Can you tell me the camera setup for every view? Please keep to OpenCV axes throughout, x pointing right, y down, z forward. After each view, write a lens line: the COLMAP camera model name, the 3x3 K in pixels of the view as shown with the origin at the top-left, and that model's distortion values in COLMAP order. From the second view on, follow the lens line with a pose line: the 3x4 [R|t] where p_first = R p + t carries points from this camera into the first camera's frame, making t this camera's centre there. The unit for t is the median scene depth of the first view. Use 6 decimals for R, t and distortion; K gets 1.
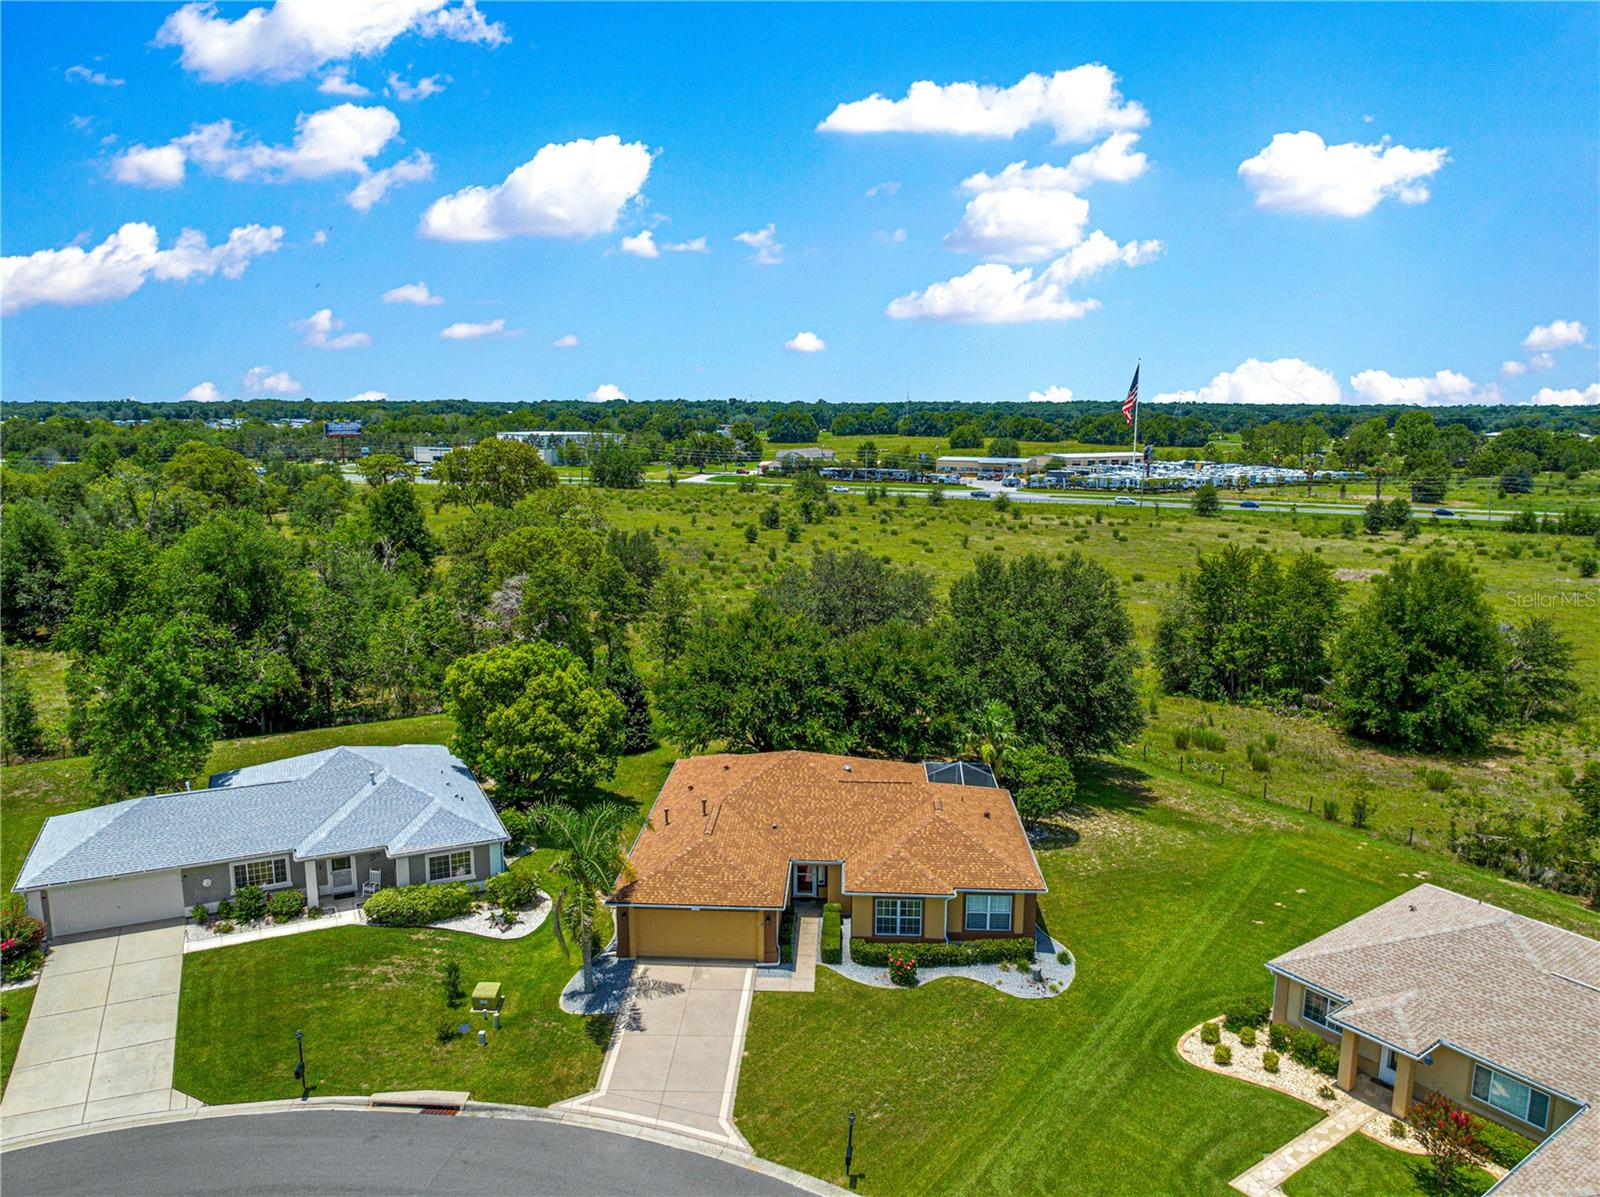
lens RADIAL K [[1122.3, 0, 800.0], [0, 1122.3, 598.5], [0, 0, 1]] dist [-0.041507, 0.006194]
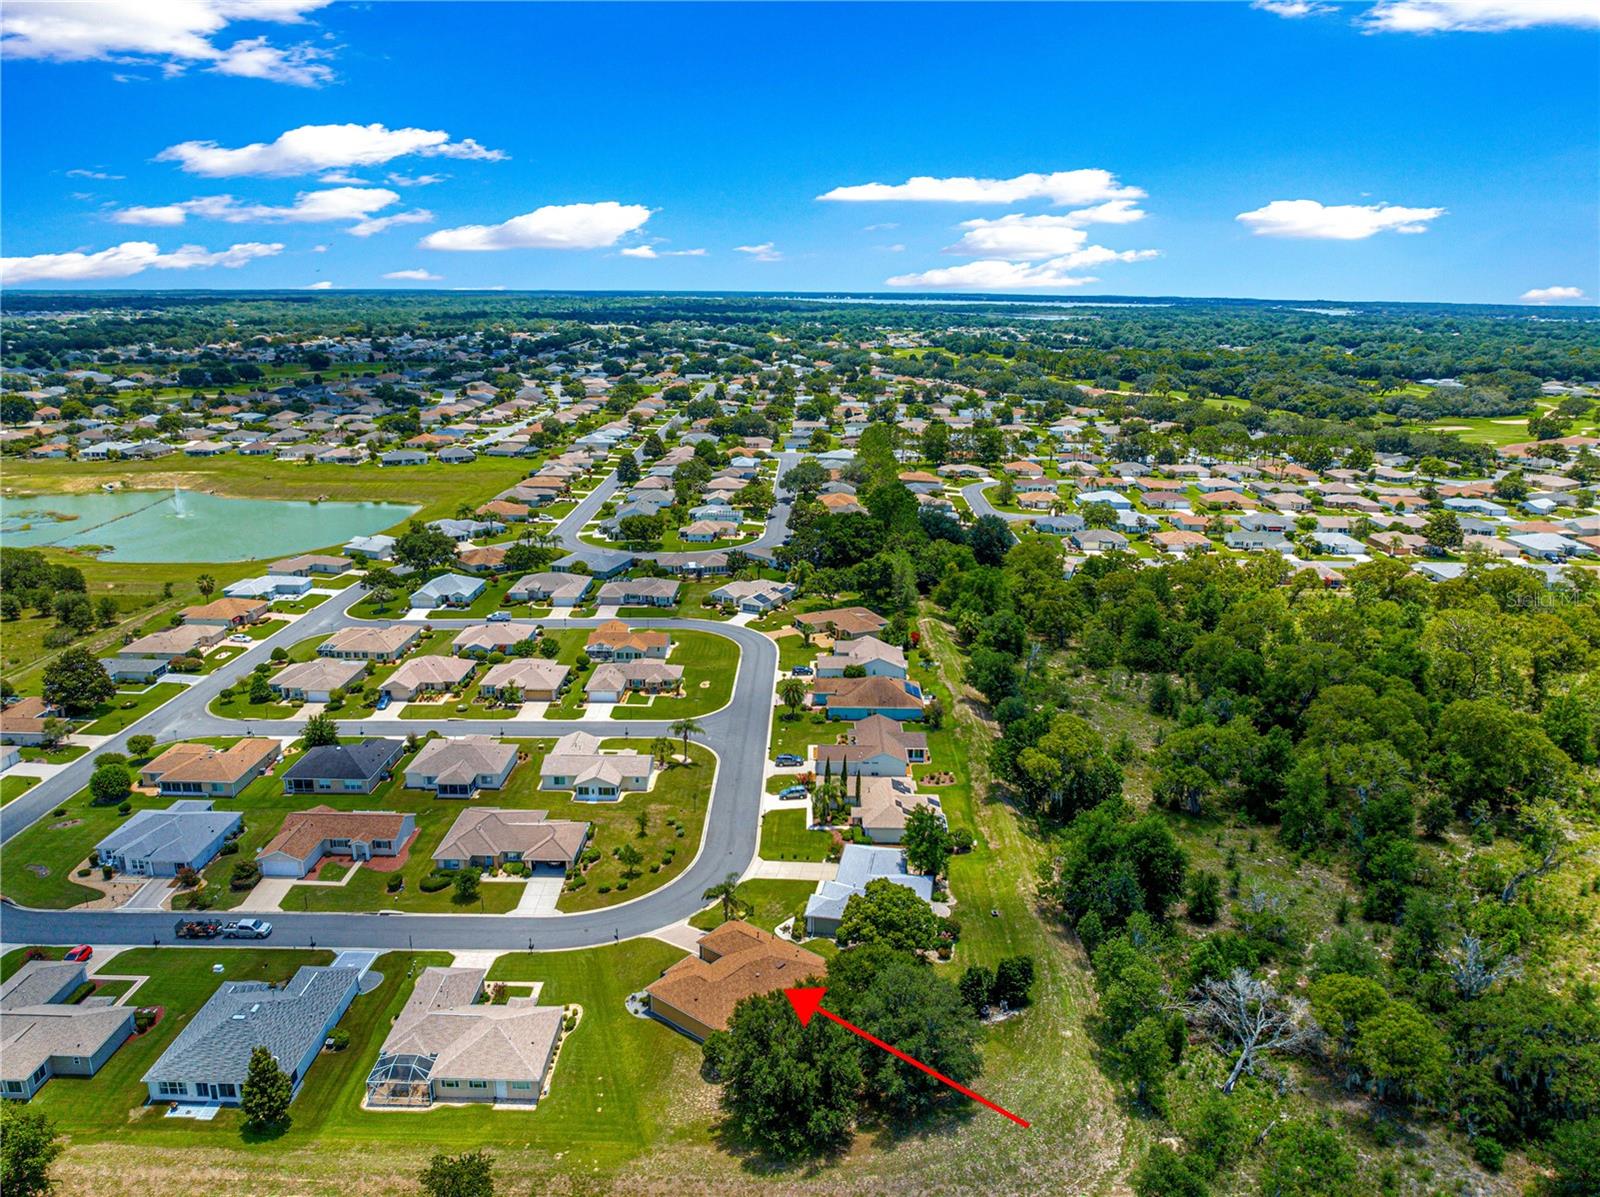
lens RADIAL K [[1120.1, 0, 800.0], [0, 1120.1, 598.5], [0, 0, 1]] dist [-0.033753, -0.004892]
pose [[-0.587627, 0.204395, -0.782890, 1.746237], [-0.154441, 0.921446, 0.356490, -1.489366], [0.794256, 0.330394, -0.509900, 2.145943]]
